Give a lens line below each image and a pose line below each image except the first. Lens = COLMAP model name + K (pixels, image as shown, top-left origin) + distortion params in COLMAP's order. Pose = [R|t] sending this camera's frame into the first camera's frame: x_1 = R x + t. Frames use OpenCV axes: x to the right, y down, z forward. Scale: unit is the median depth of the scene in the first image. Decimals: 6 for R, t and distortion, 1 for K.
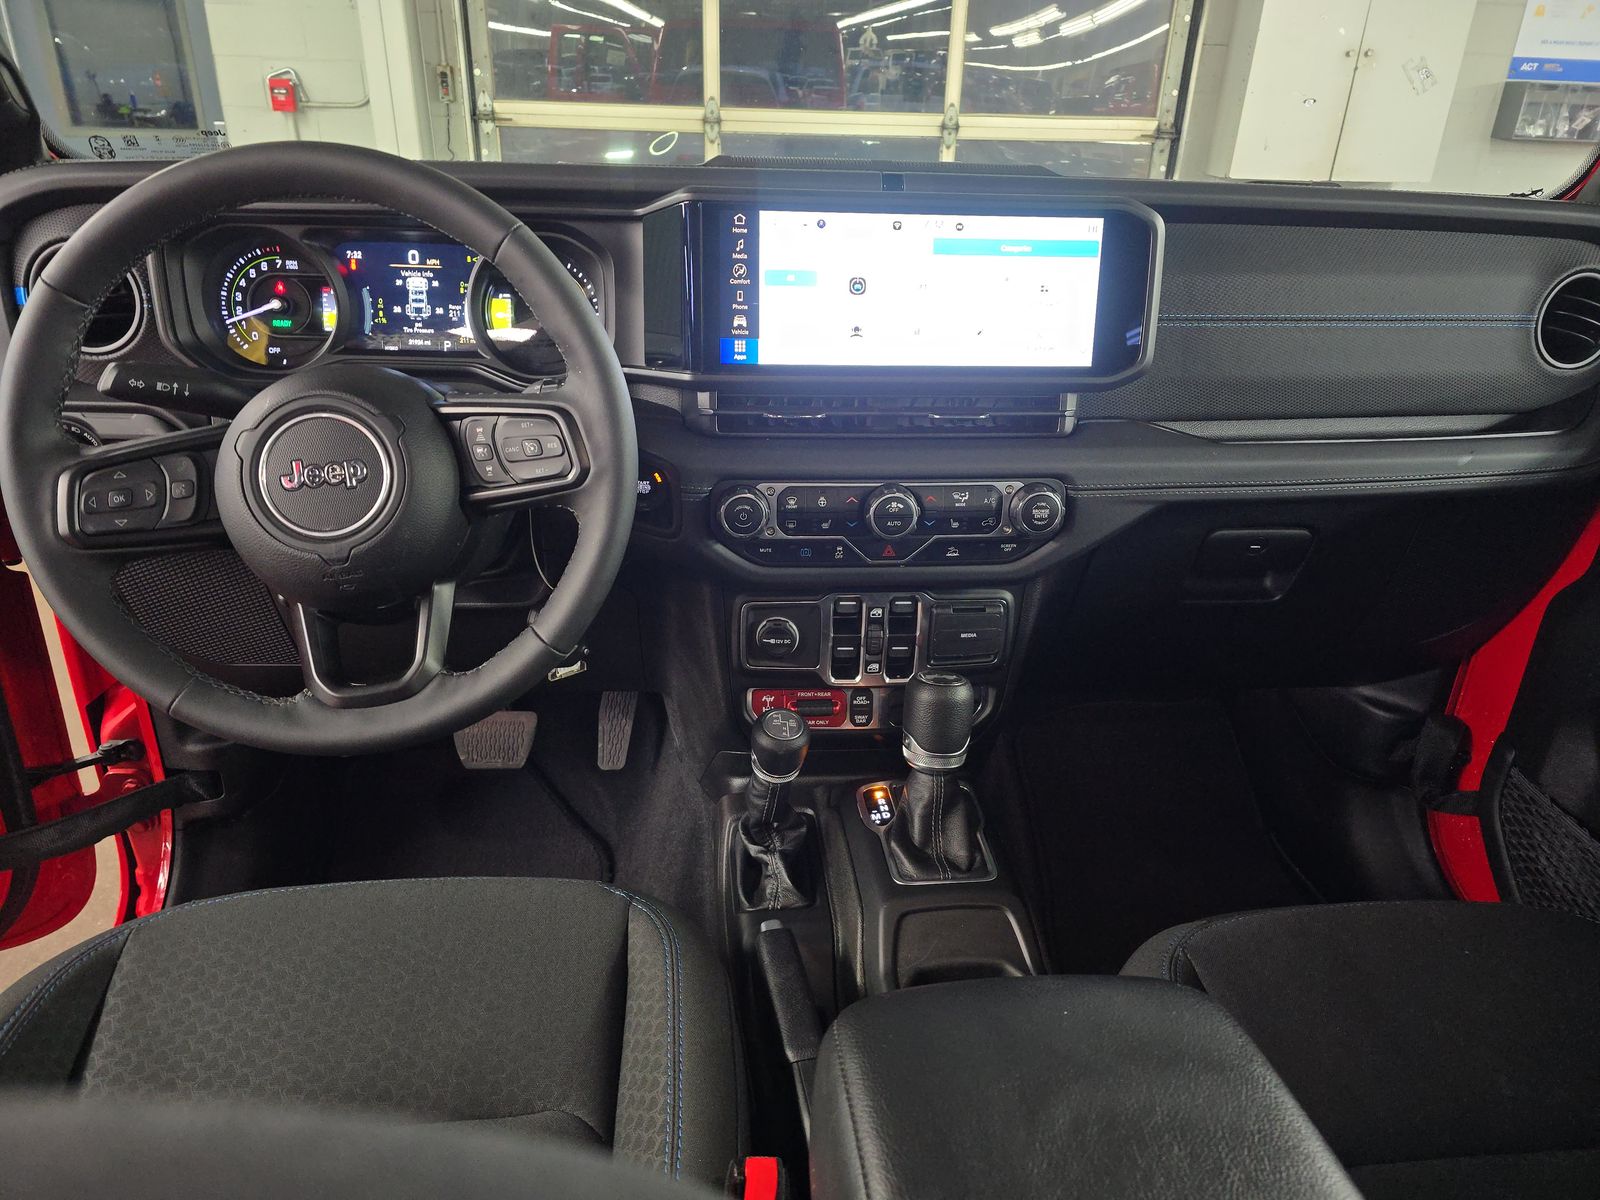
lens RADIAL K [[1062.5, 0, 802.4], [0, 1062.5, 591.3], [0, 0, 1]] dist [0.094929, -0.104570]
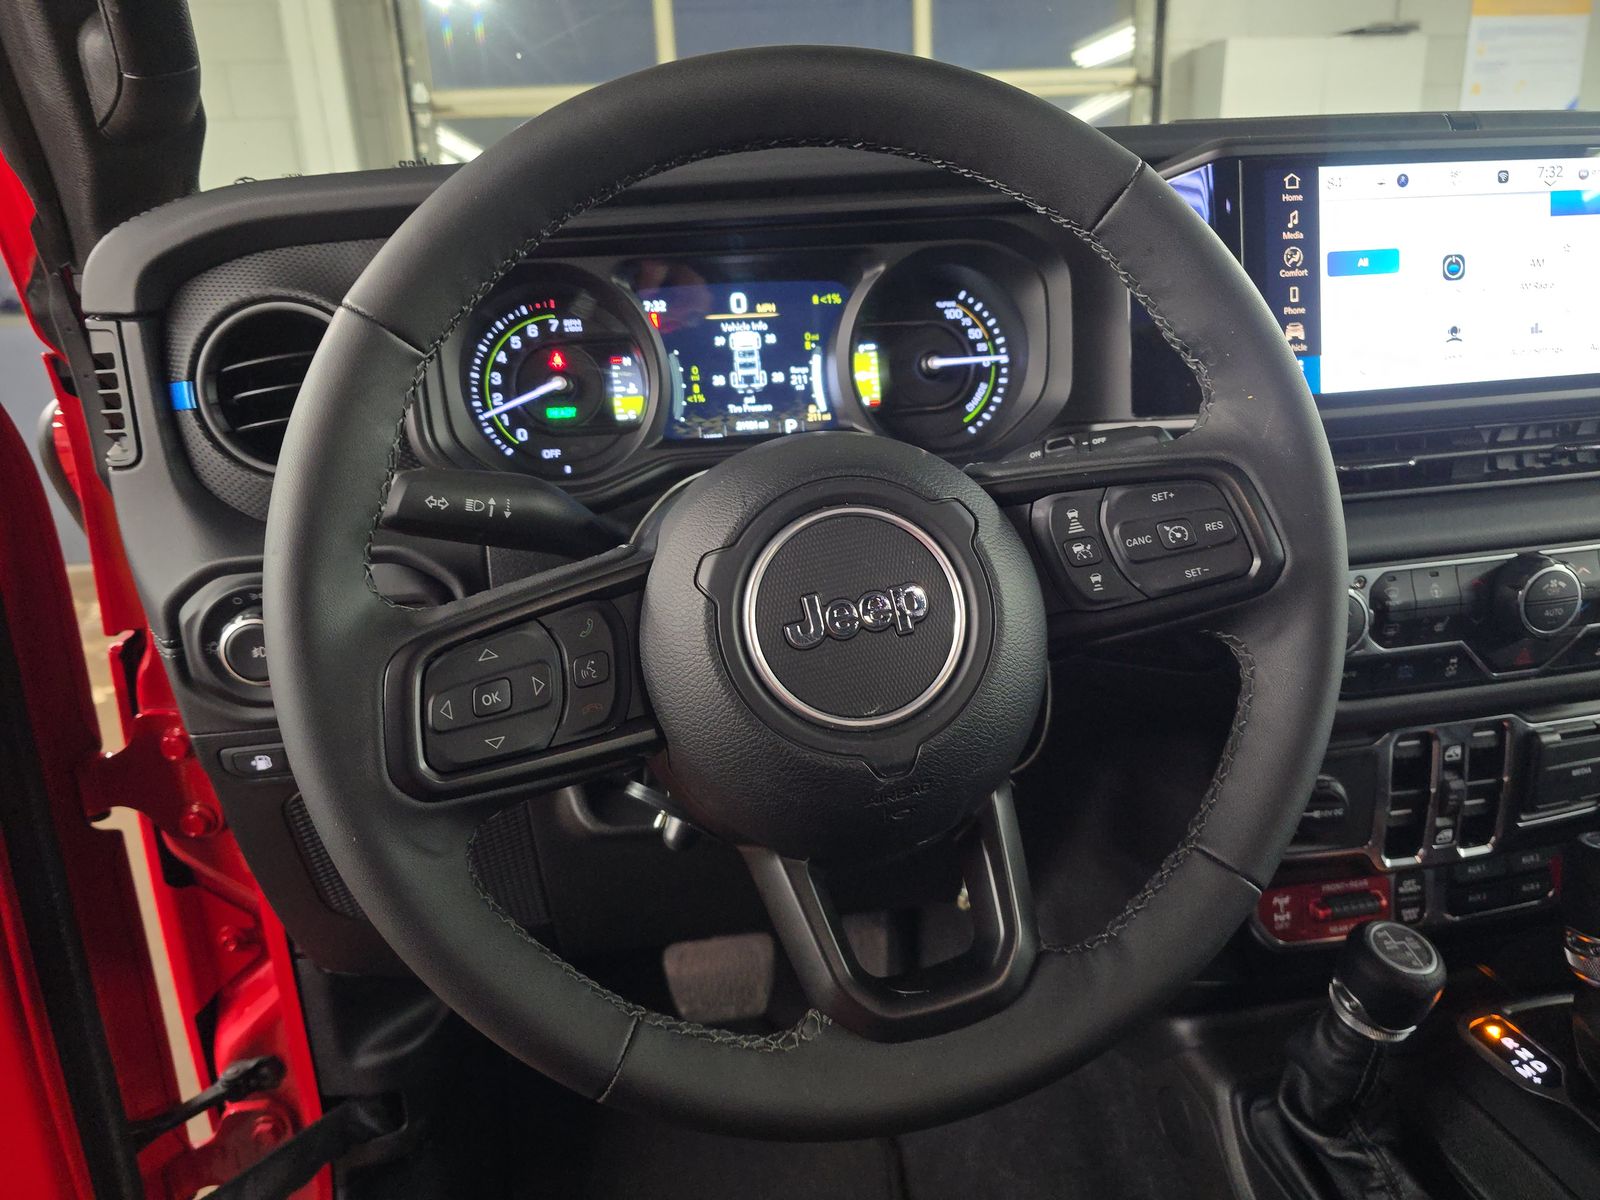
lens RADIAL K [[1068.7, 0, 804.9], [0, 1068.7, 600.9], [0, 0, 1]] dist [0.063099, -0.051933]
pose [[0.992305, -0.099243, 0.074041, -0.387846], [0.107078, 0.988071, -0.110678, -0.043721], [-0.062173, 0.117754, 0.991095, 0.345859]]
